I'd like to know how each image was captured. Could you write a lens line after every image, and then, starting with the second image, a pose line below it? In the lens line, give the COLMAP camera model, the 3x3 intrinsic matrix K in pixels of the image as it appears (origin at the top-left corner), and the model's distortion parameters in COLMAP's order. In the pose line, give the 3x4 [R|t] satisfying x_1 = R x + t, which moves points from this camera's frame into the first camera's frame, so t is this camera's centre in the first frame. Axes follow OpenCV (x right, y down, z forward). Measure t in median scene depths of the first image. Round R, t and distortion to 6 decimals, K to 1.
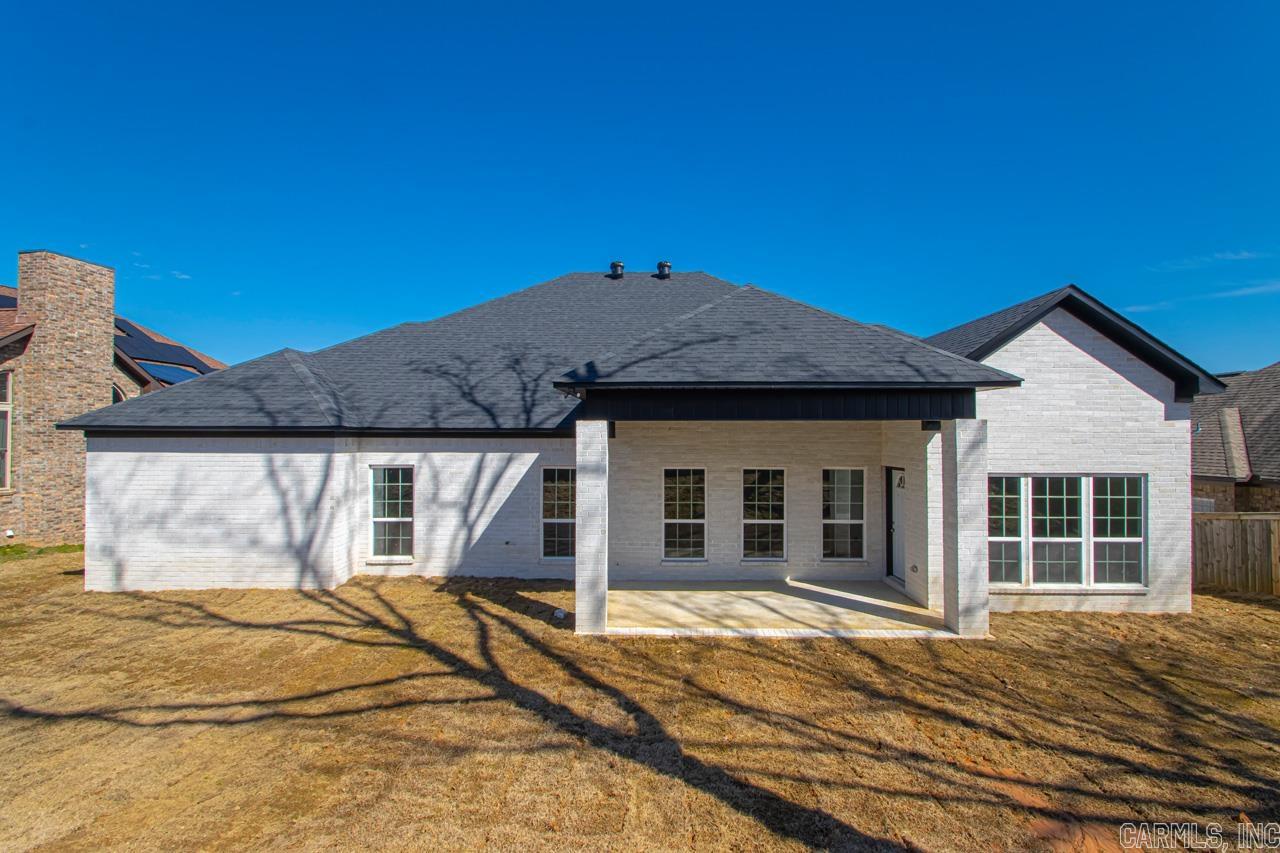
lens RADIAL K [[595.9, 0, 645.3], [0, 595.9, 427.5], [0, 0, 1]] dist [0.014636, -0.016359]
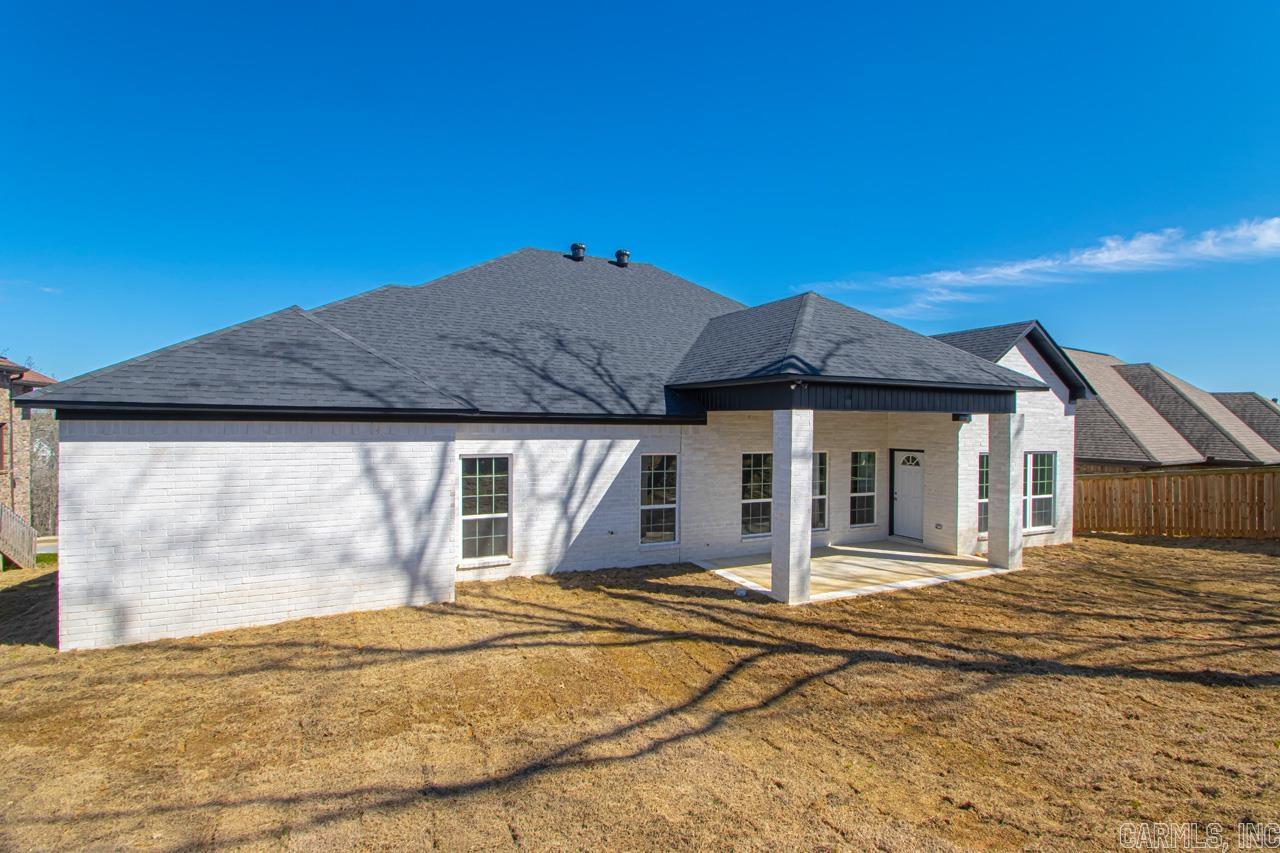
lens RADIAL K [[595.9, 0, 645.3], [0, 595.9, 427.5], [0, 0, 1]] dist [0.014636, -0.016359]
pose [[0.890432, 0.003554, 0.455102, -0.663600], [-0.014684, 0.999673, 0.020925, 0.001640], [-0.454879, -0.025315, 0.890194, 0.123775]]
